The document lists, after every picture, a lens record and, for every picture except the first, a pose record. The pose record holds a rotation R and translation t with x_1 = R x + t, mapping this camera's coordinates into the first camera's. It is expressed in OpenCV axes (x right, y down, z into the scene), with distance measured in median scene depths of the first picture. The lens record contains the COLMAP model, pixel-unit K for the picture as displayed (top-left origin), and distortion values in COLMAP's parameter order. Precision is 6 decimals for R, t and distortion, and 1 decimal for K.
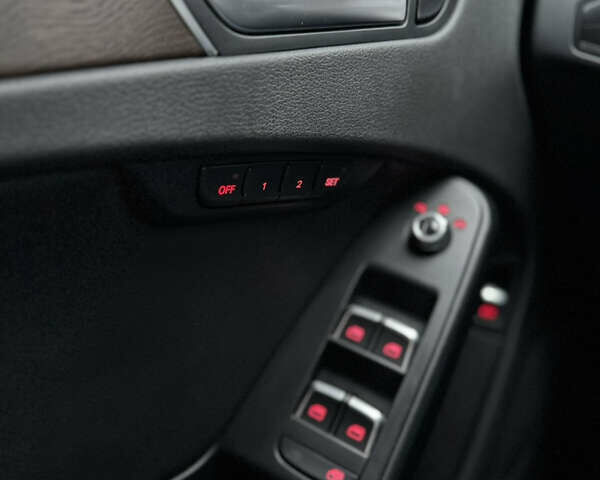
lens RADIAL K [[560.0, 0, 300.0], [0, 560.0, 240.0], [0, 0, 1]] dist [0.152763, -0.283477]
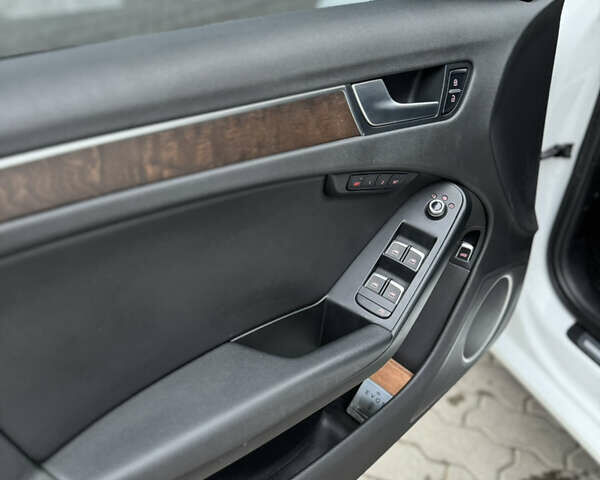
lens RADIAL K [[560.0, 0, 300.0], [0, 560.0, 240.0], [0, 0, 1]] dist [0.152763, -0.283477]
pose [[0.994992, 0.097932, 0.020004, -0.322960], [-0.099296, 0.991373, 0.085552, -0.030078], [-0.011453, -0.087110, 0.996133, -1.165385]]
